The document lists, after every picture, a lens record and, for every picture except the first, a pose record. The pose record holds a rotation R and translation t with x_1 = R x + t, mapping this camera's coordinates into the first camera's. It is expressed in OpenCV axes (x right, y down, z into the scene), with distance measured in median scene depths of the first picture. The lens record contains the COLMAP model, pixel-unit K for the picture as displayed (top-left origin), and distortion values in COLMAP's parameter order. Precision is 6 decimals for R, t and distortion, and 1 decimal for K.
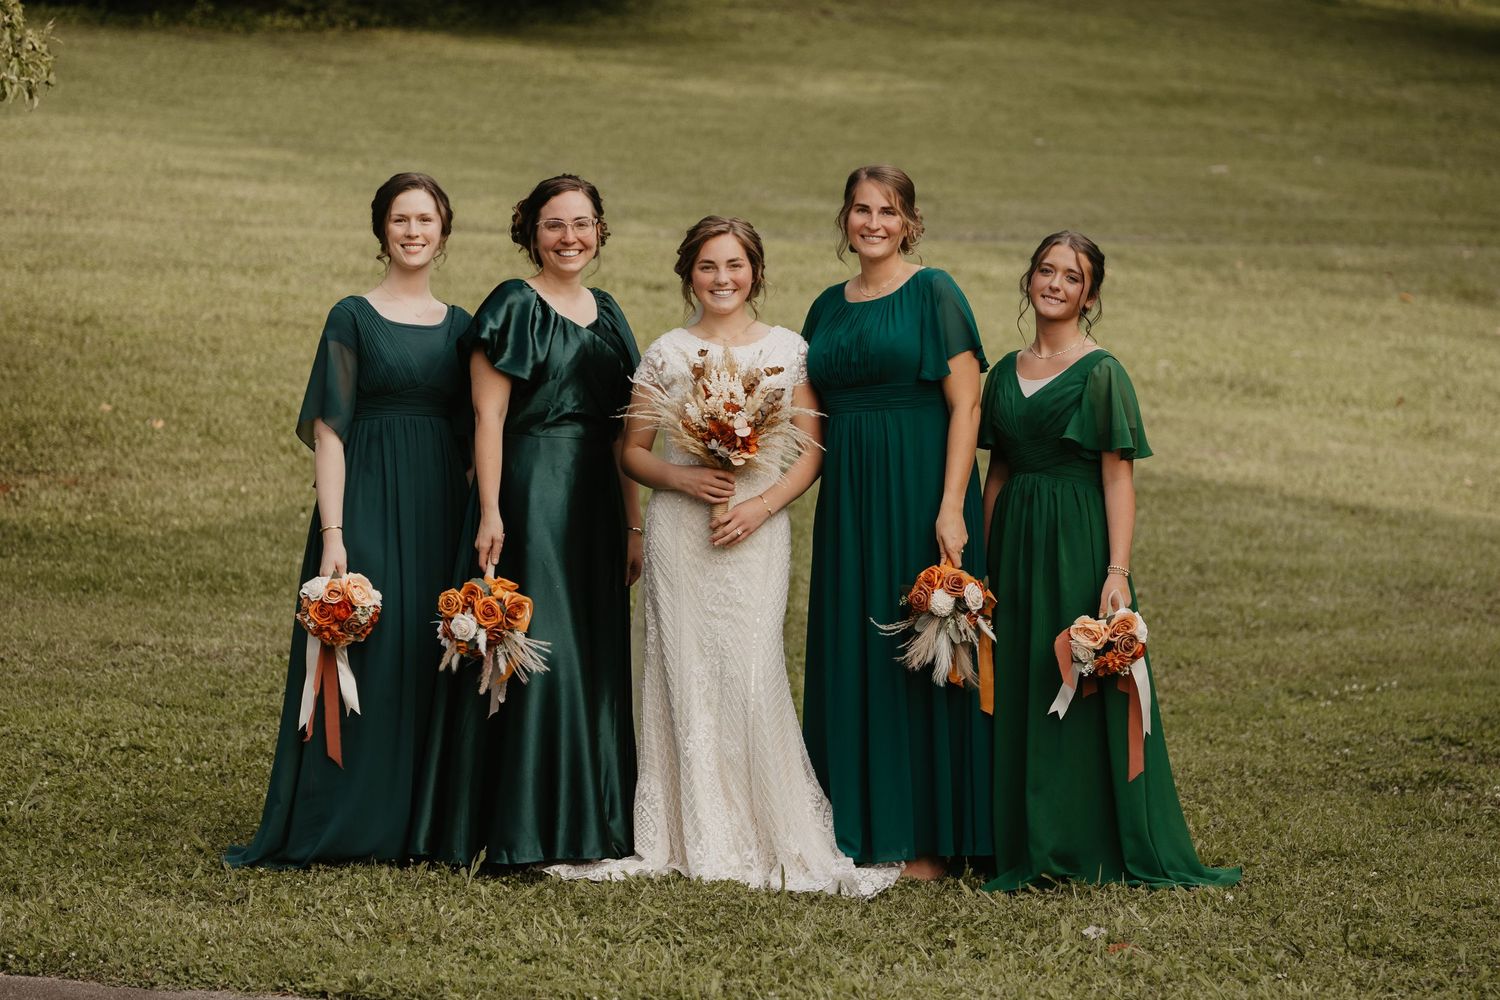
lens RADIAL K [[8574.3, 0, 750.0], [0, 8574.3, 500.0], [0, 0, 1]] dist [0.103160, -7.619699]
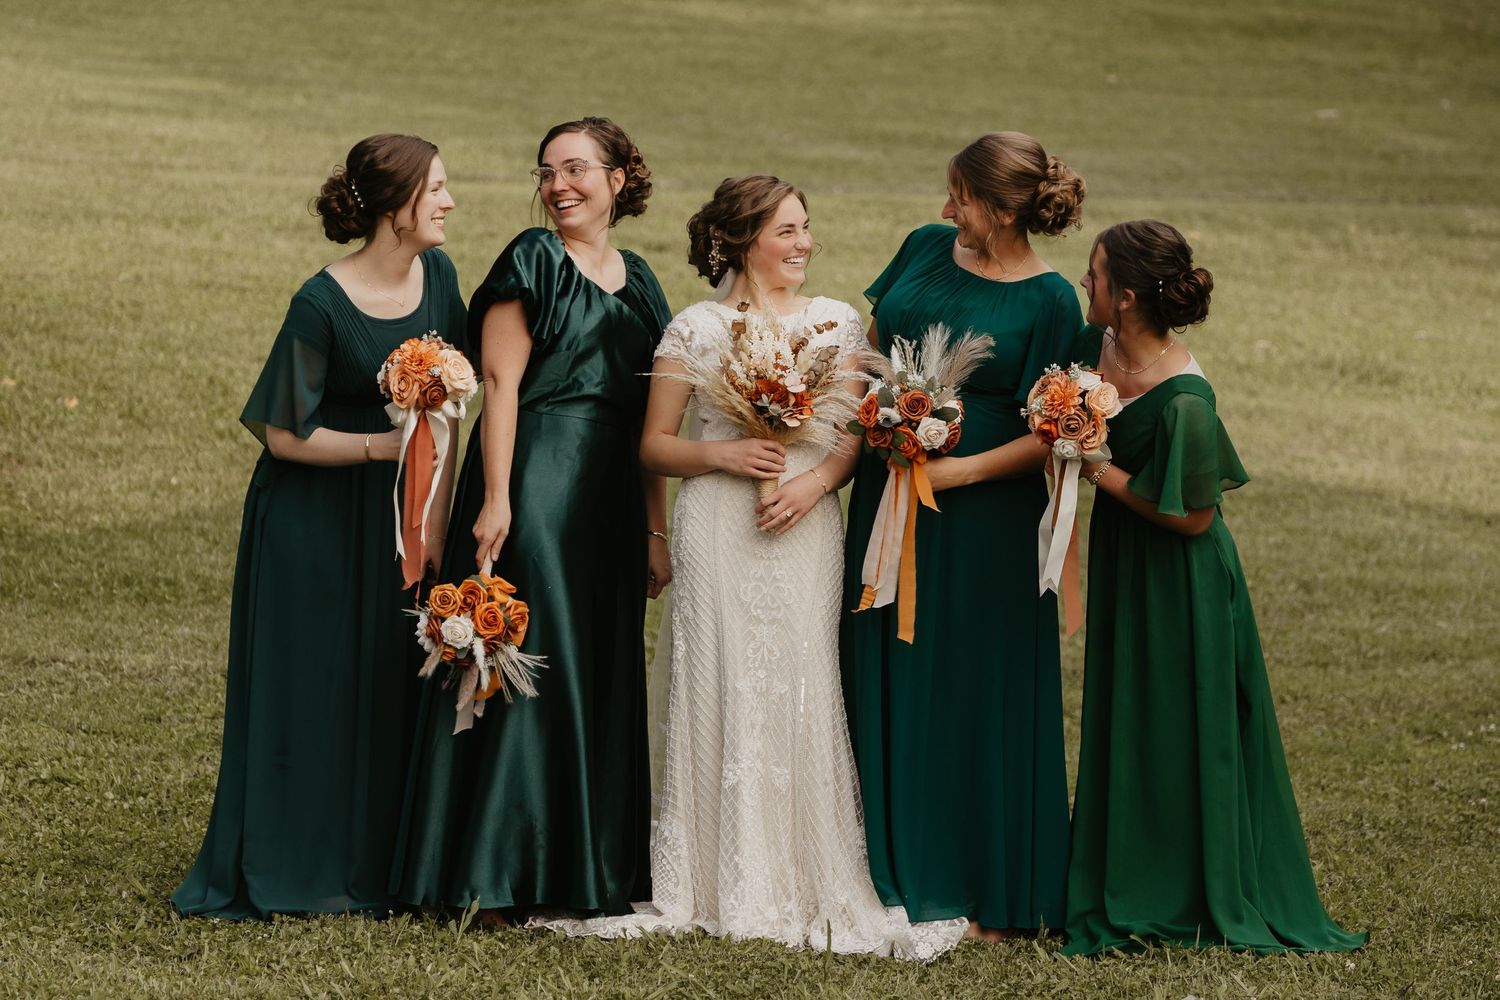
lens RADIAL K [[8574.3, 0, 750.0], [0, 8574.3, 500.0], [0, 0, 1]] dist [0.103160, -7.619699]
pose [[0.999489, 0.011336, -0.029890, 0.022617], [-0.011121, 0.999911, 0.007367, -0.006113], [0.029971, -0.007031, 0.999526, 0.153655]]
